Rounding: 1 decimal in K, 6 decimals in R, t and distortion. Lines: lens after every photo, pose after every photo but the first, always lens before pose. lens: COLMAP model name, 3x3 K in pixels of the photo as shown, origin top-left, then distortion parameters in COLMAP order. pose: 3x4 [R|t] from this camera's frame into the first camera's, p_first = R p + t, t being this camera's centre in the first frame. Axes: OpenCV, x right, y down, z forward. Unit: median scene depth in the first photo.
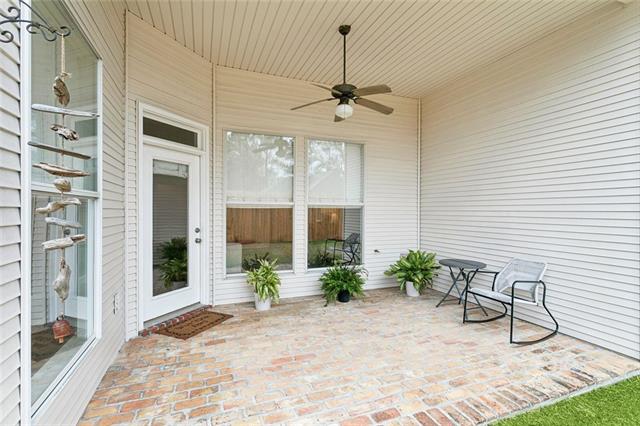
lens RADIAL K [[312.6, 0, 320.0], [0, 312.6, 213.0], [0, 0, 1]] dist [-0.000621, -0.000035]
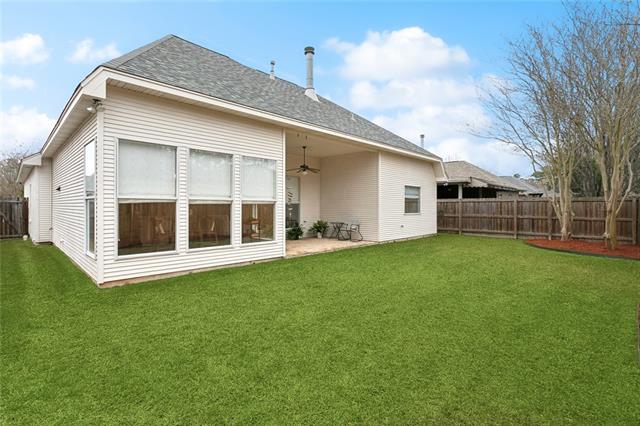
lens RADIAL K [[307.3, 0, 320.0], [0, 307.3, 213.0], [0, 0, 1]] dist [-0.000041, -0.000002]
pose [[0.912835, -0.011033, 0.408178, -0.761367], [0.003474, 0.999809, 0.019255, 0.008040], [-0.408313, -0.016158, 0.912699, -1.374092]]
